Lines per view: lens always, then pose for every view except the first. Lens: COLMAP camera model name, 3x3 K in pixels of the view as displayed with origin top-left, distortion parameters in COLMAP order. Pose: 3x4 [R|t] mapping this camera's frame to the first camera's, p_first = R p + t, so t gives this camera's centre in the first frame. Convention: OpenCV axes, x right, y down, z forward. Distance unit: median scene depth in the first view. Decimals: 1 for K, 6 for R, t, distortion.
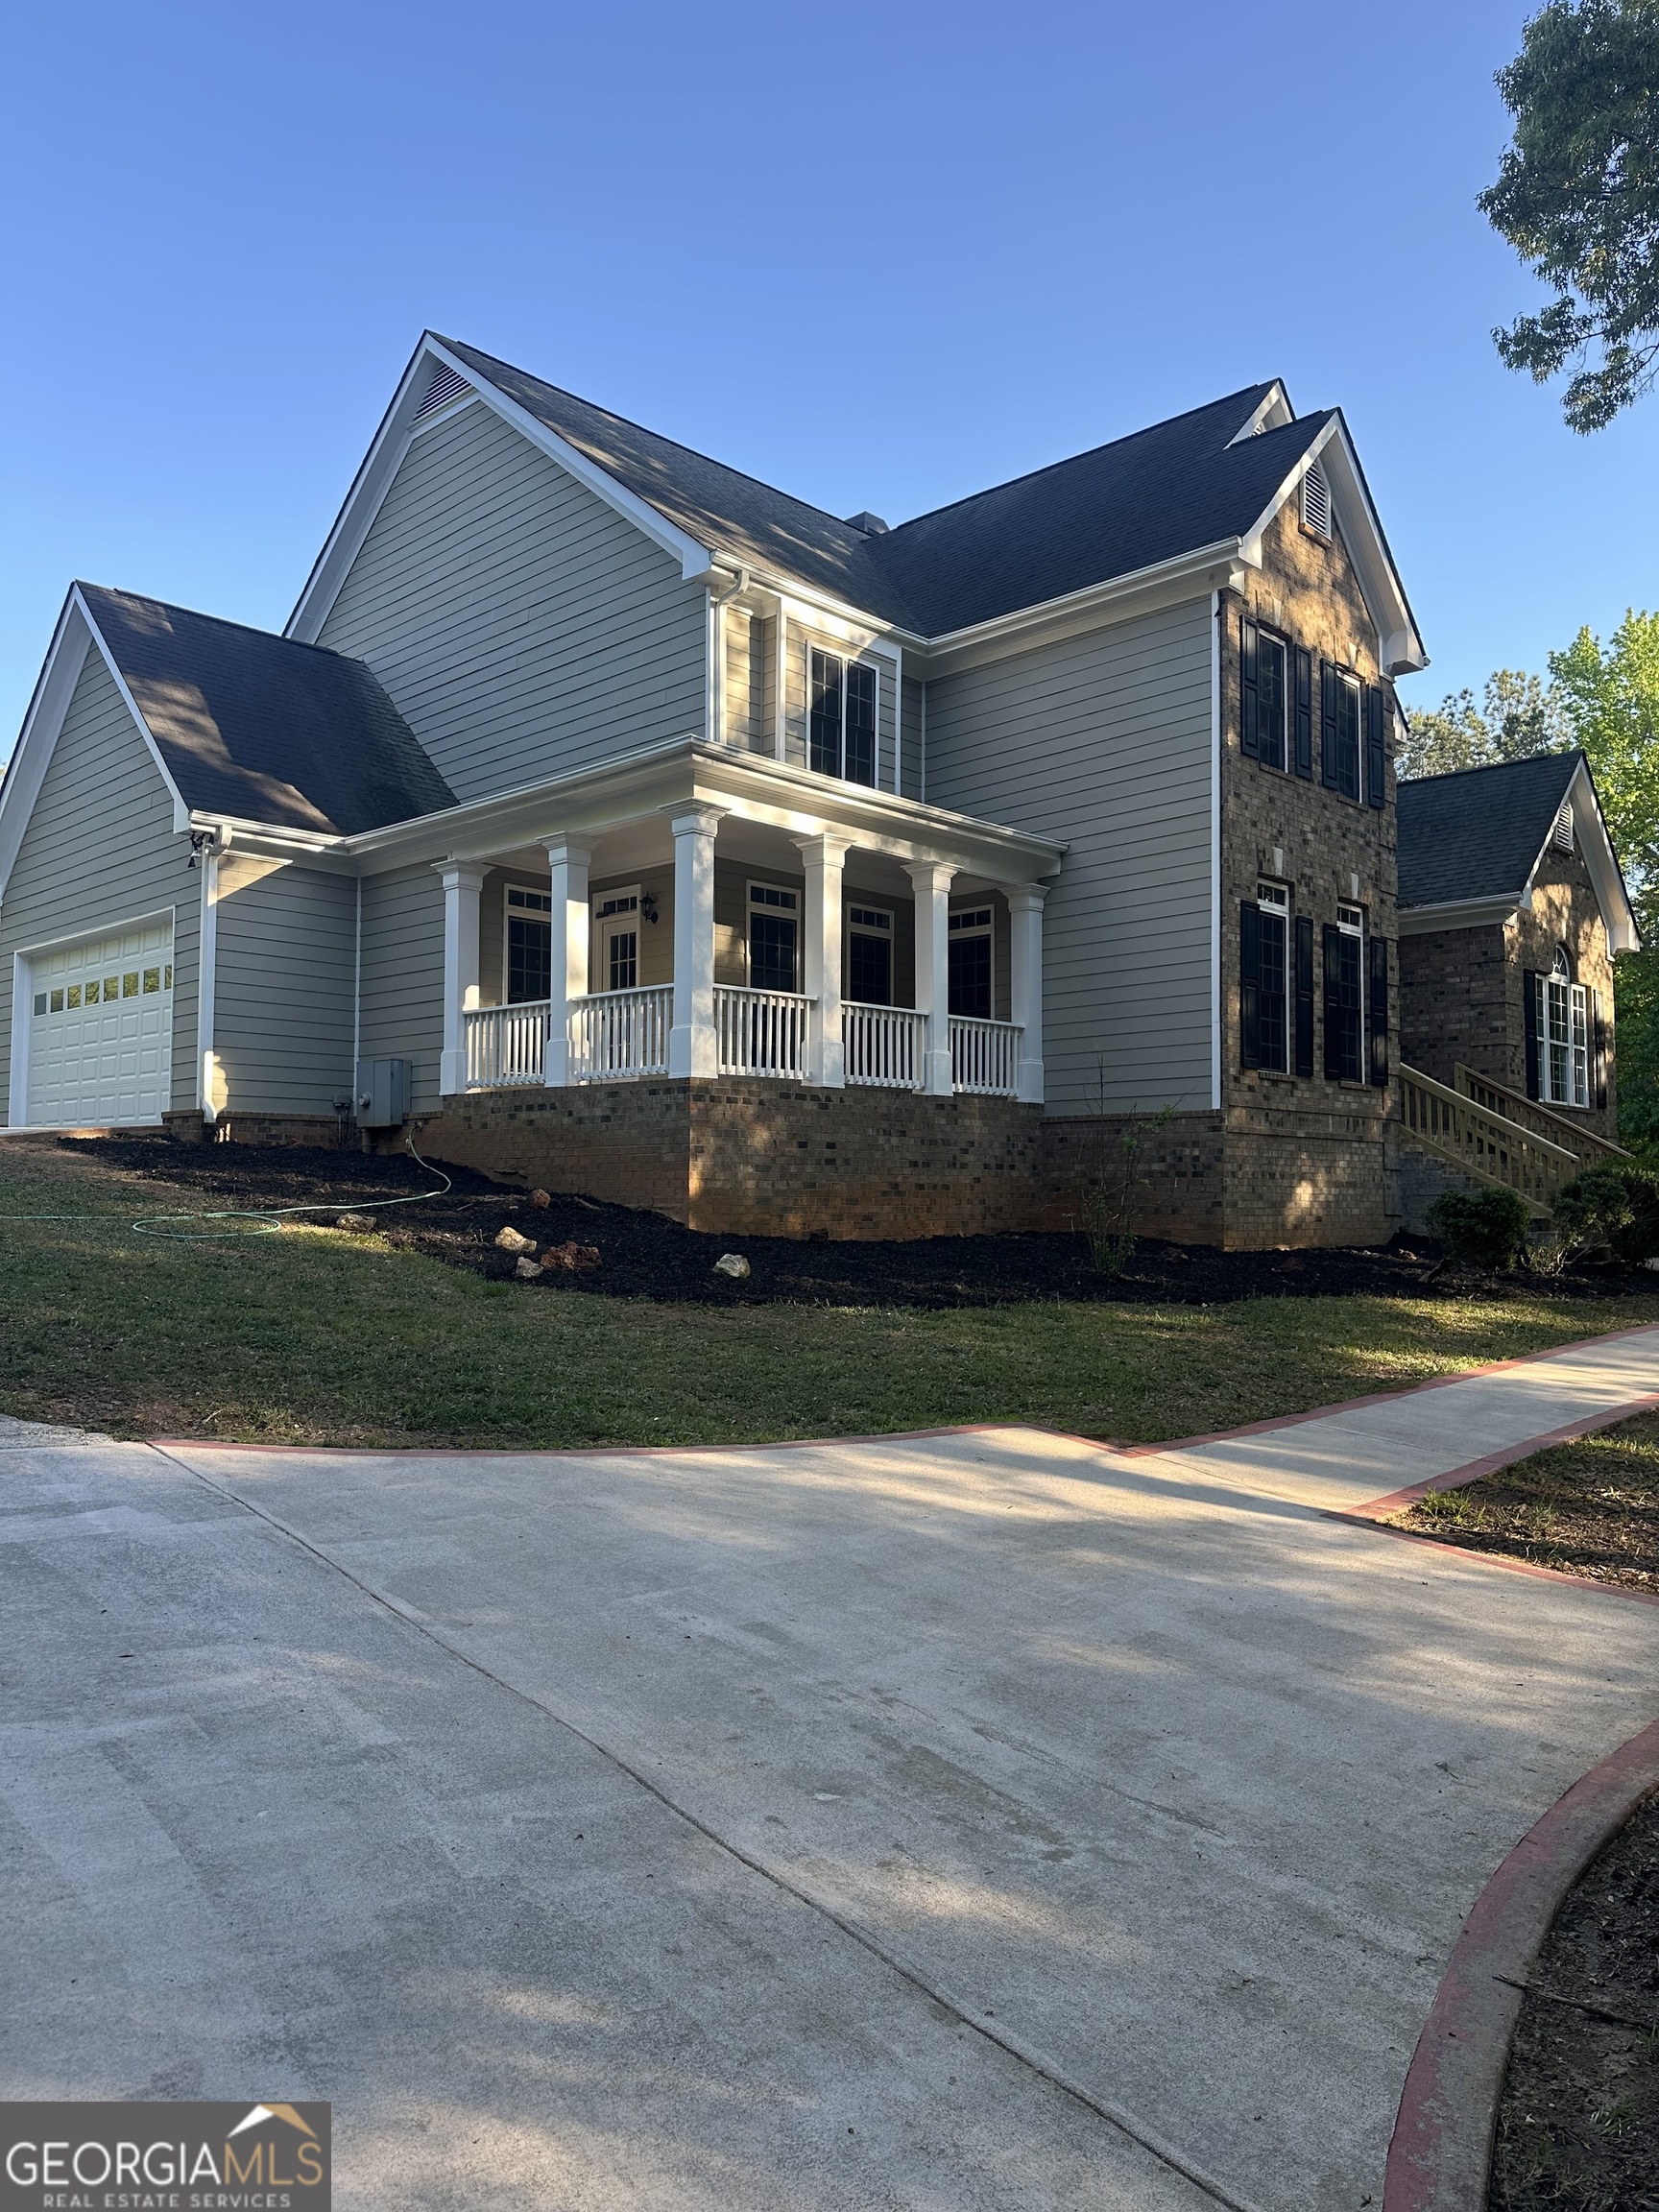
lens RADIAL K [[1570.5, 0, 815.3], [0, 1570.5, 1113.8], [0, 0, 1]] dist [0.042459, -0.069229]
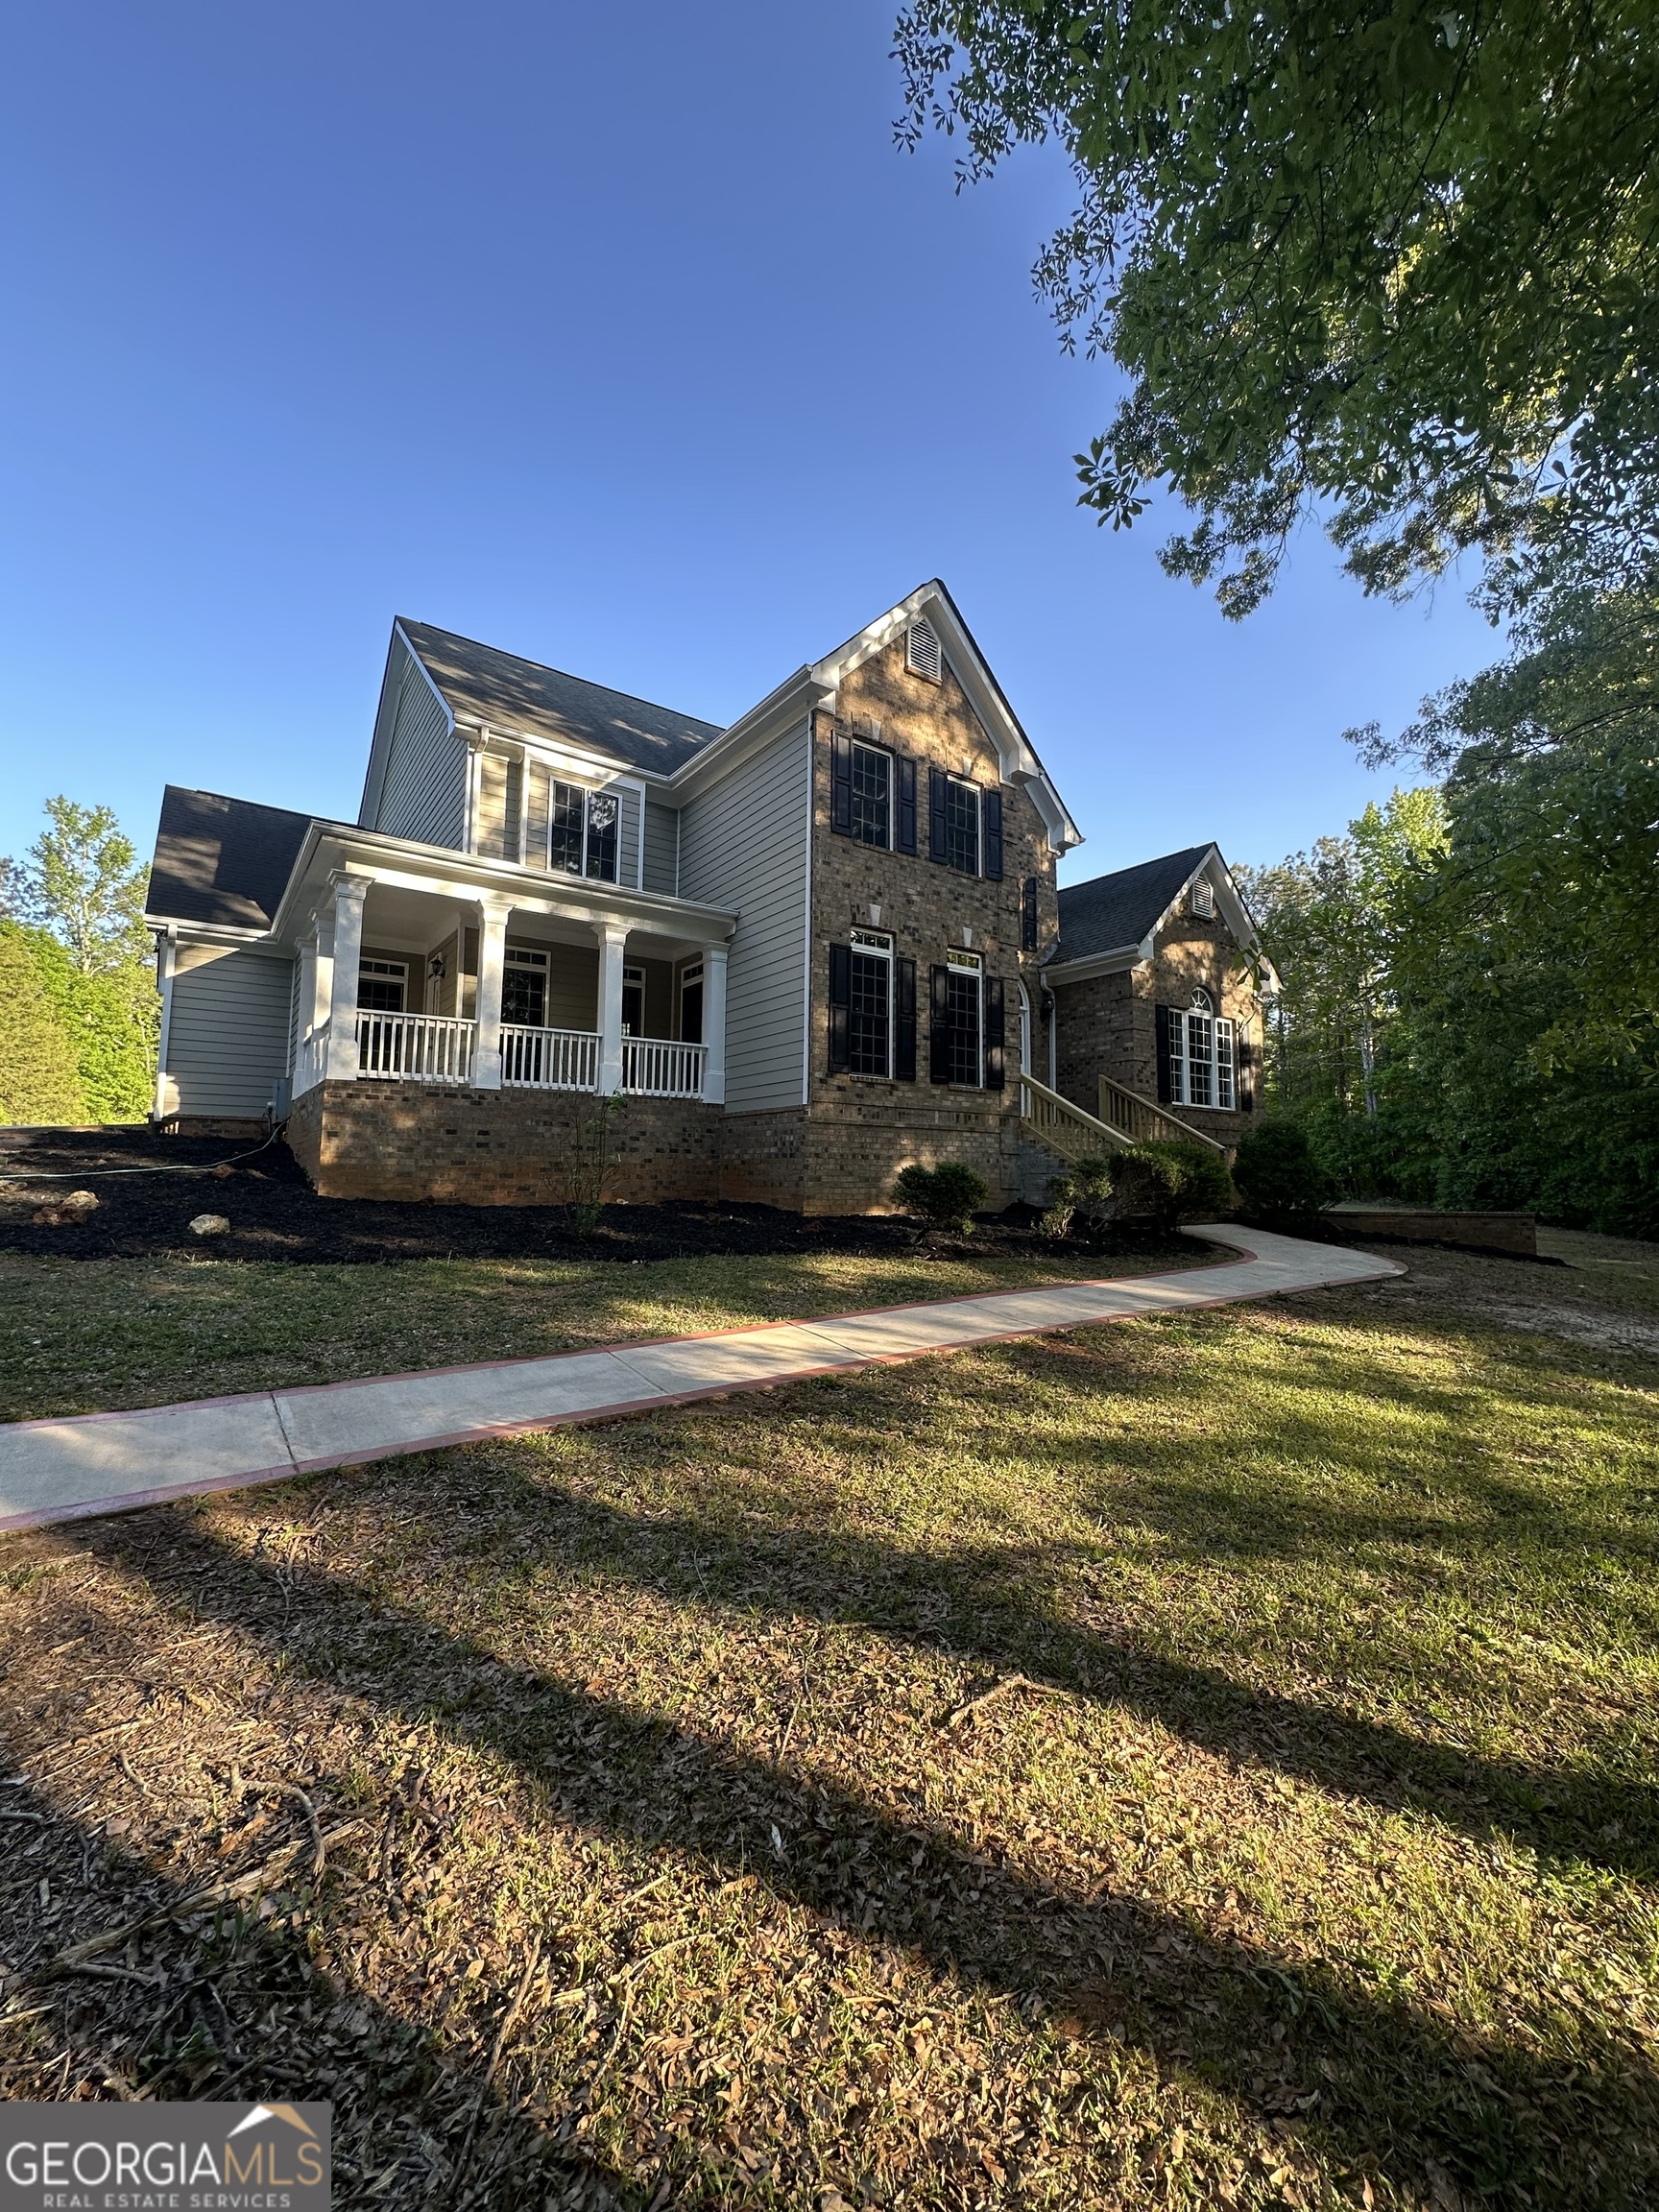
lens RADIAL K [[898.4, 0, 822.3], [0, 898.4, 1099.5], [0, 0, 1]] dist [-0.004244, 0.000045]
pose [[0.985471, -0.011316, -0.169467, 0.376873], [0.004634, 0.999198, -0.039774, 0.021588], [0.169781, 0.038411, 0.984733, 0.271104]]
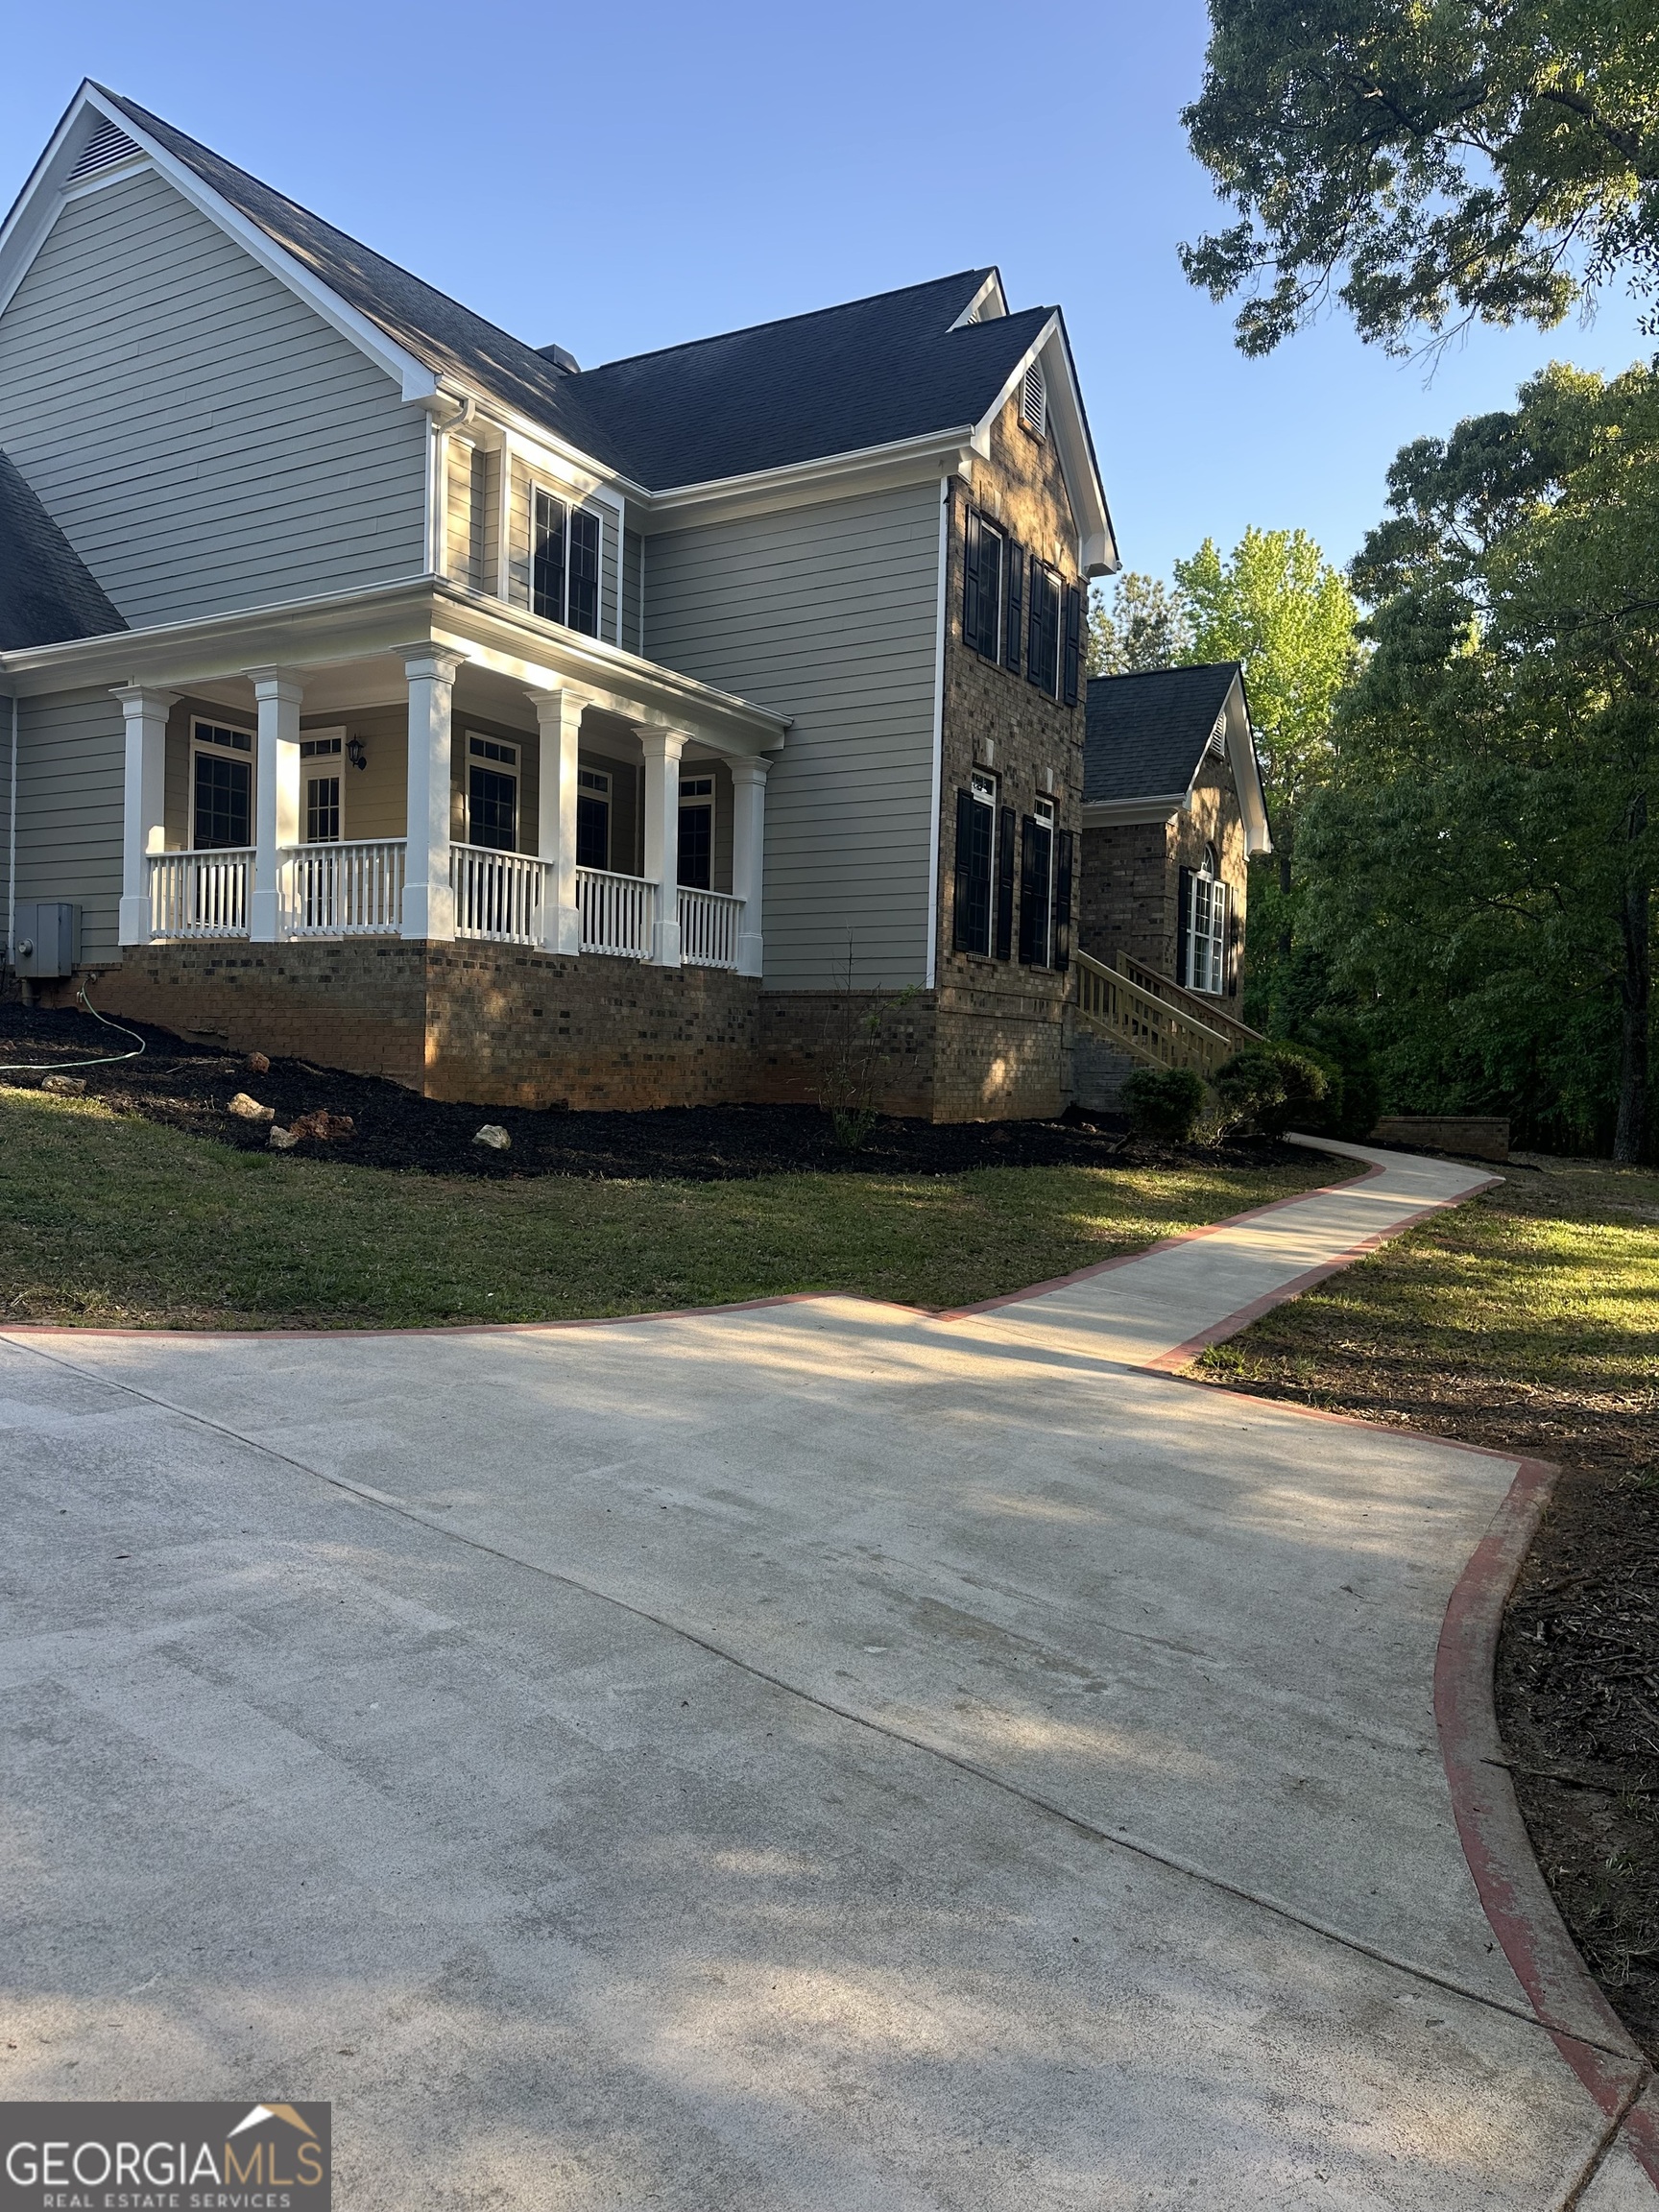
lens RADIAL K [[1570.5, 0, 817.1], [0, 1570.5, 1103.8], [0, 0, 1]] dist [0.042459, -0.069229]
pose [[0.970222, 0.013694, 0.241829, -0.065597], [-0.032833, 0.996621, 0.075289, -0.002584], [-0.239981, -0.080987, 0.967394, 0.003056]]
